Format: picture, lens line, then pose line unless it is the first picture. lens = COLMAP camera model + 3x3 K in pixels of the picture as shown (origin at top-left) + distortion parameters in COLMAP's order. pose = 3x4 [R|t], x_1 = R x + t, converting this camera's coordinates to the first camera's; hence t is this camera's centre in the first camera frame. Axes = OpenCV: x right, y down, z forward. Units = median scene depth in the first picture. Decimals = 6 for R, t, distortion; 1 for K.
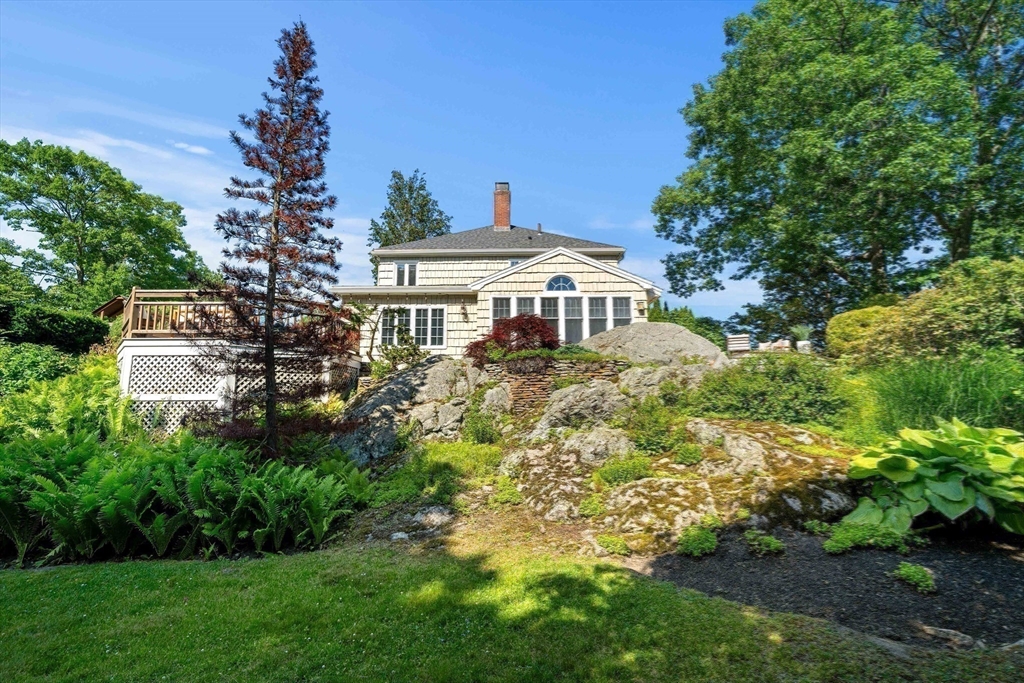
lens RADIAL K [[448.8, 0, 512.0], [0, 448.8, 341.5], [0, 0, 1]] dist [0.000083, -0.000199]
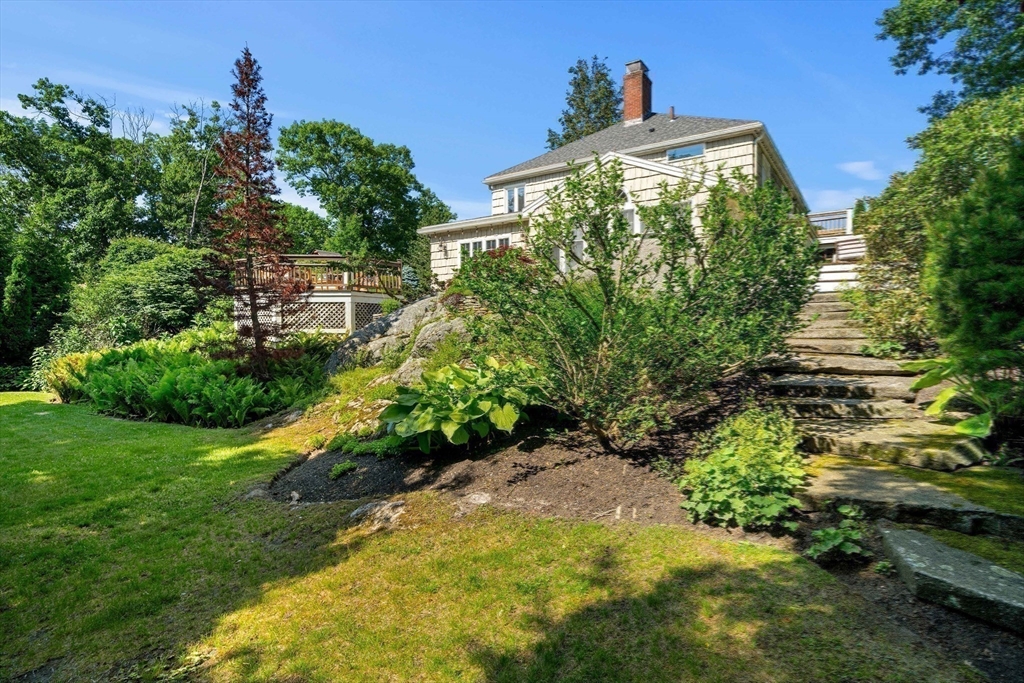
lens RADIAL K [[527.3, 0, 512.0], [0, 527.3, 341.5], [0, 0, 1]] dist [0.017852, -0.000079]
pose [[0.840258, 0.007130, -0.542140, 0.219639], [0.082164, 0.986691, 0.140322, -0.004817], [0.535925, -0.162451, 0.828489, 0.002879]]
